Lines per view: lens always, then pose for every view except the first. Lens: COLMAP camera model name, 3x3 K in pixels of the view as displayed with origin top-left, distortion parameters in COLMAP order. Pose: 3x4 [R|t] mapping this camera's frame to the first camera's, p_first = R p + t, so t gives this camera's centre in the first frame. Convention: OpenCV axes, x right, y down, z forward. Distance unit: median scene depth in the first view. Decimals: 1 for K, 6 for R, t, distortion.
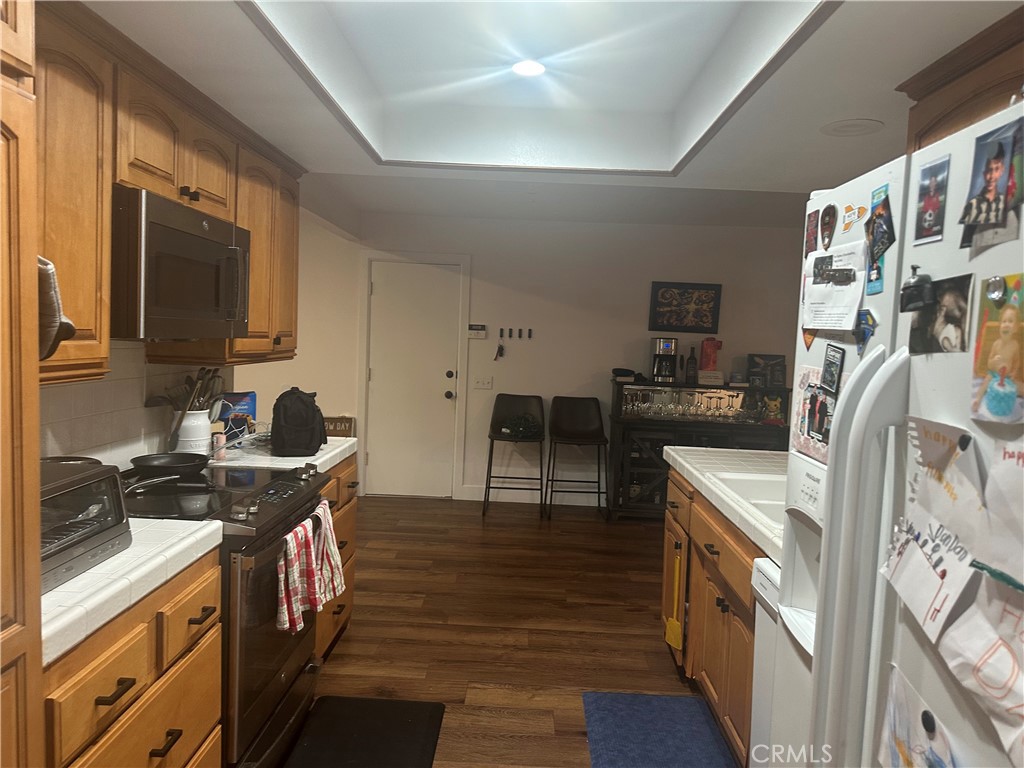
lens RADIAL K [[708.7, 0, 512.0], [0, 708.7, 384.0], [0, 0, 1]] dist [0.085862, -0.101493]
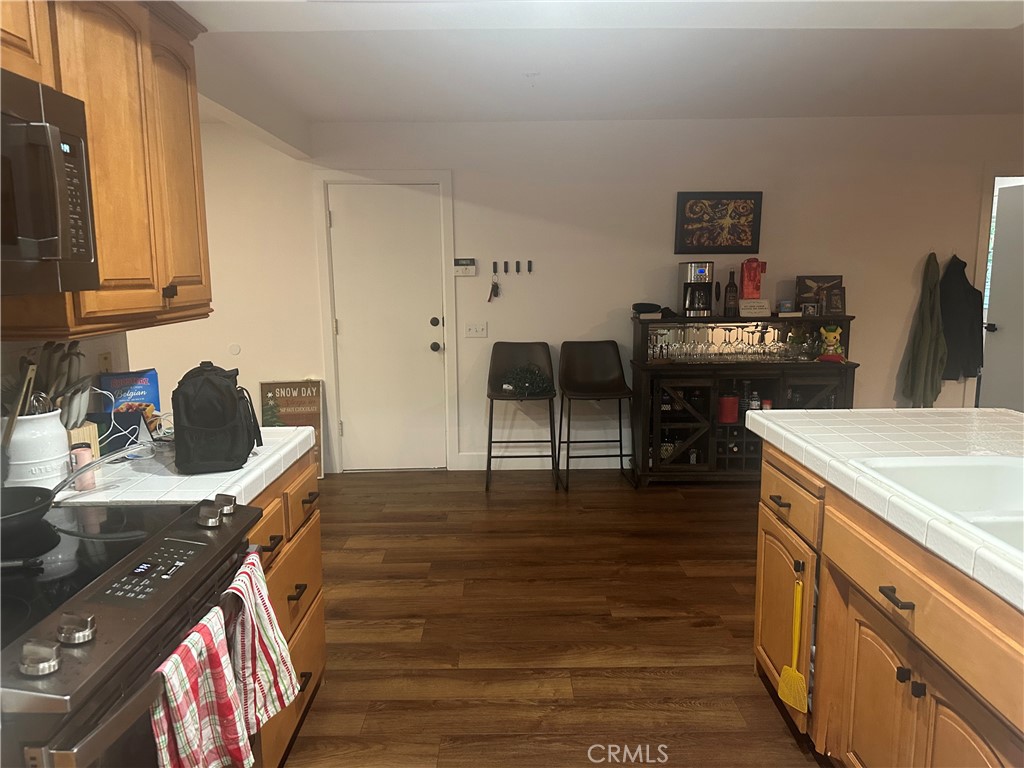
lens RADIAL K [[715.7, 0, 506.1], [0, 715.7, 383.9], [0, 0, 1]] dist [0.089557, -0.113184]
pose [[0.998334, -0.056063, 0.013645, -0.031927], [0.054691, 0.994807, 0.085842, -0.013332], [-0.018386, -0.084952, 0.996215, 0.256129]]
